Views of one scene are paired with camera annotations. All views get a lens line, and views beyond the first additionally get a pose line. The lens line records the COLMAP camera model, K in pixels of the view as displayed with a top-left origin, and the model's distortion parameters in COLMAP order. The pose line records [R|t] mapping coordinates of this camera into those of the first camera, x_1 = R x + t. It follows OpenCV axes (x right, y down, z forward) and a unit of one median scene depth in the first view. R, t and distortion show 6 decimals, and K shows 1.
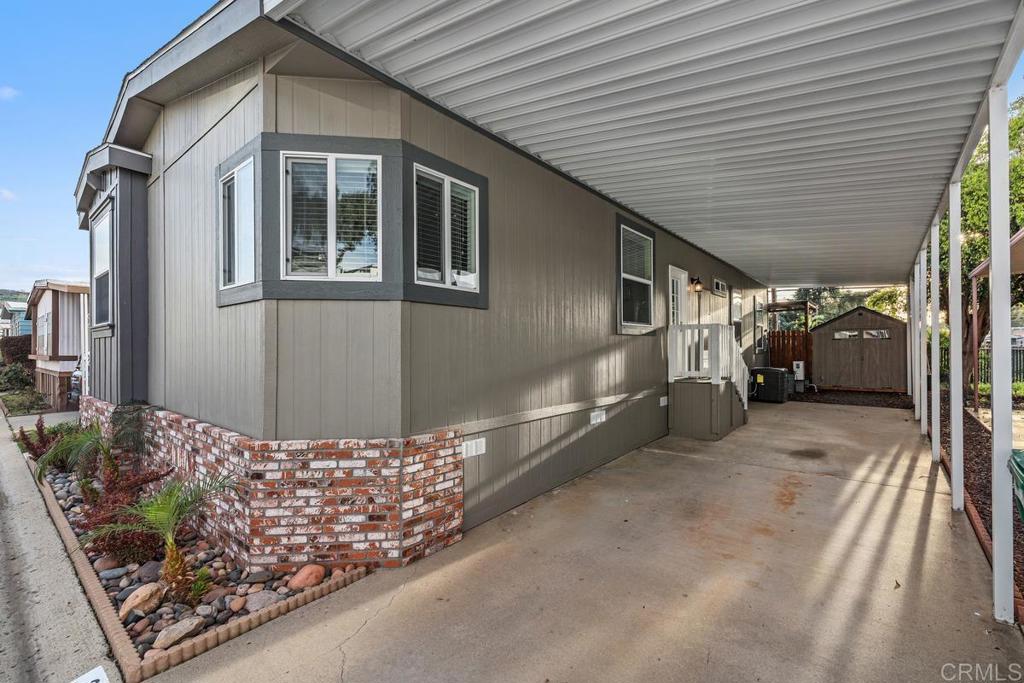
lens RADIAL K [[448.0, 0, 517.4], [0, 448.0, 344.5], [0, 0, 1]] dist [0.010474, -0.000442]
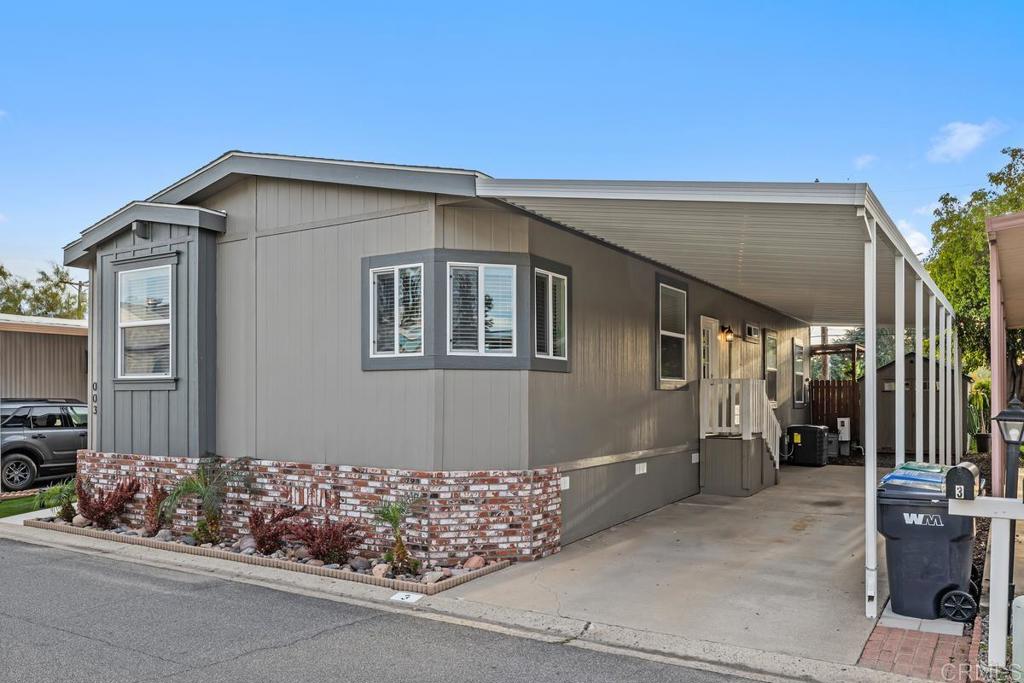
lens RADIAL K [[793.5, 0, 533.3], [0, 793.5, 388.7], [0, 0, 1]] dist [0.000640, 0.003310]
pose [[0.988769, 0.006643, 0.149305, -0.492524], [-0.006286, 0.999976, -0.002862, -0.027766], [-0.149320, 0.001891, 0.988787, -1.139542]]
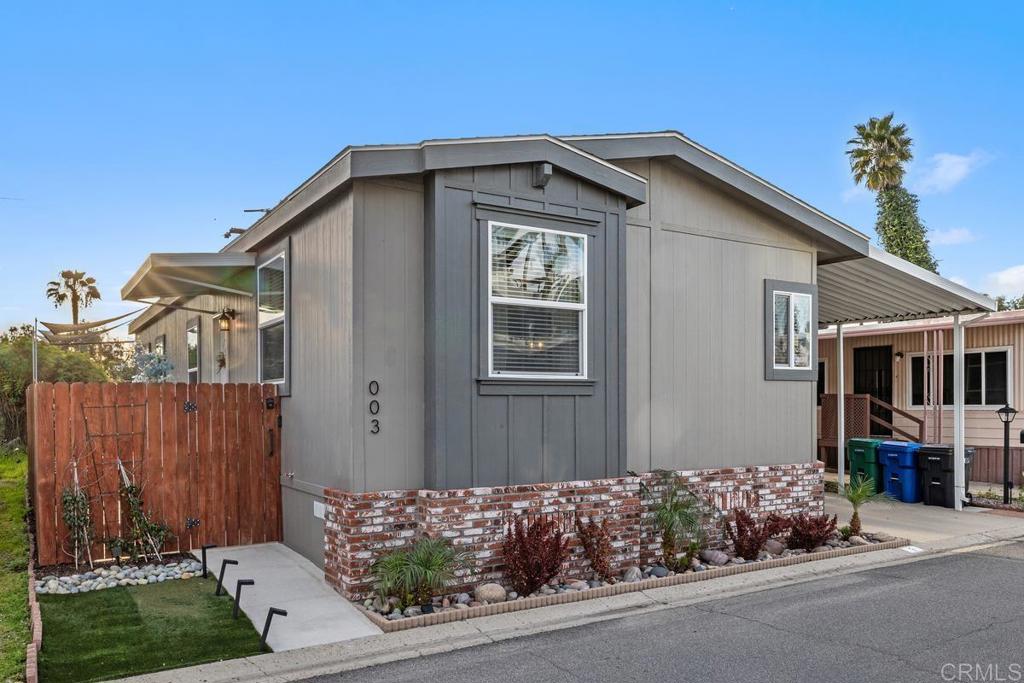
lens RADIAL K [[765.4, 0, 505.7], [0, 765.4, 405.4], [0, 0, 1]] dist [0.009528, 0.001772]
pose [[0.309980, 0.004219, 0.950734, -2.937459], [-0.003403, 0.999989, -0.003328, 0.006145], [-0.950737, -0.002204, 0.309991, 0.959455]]
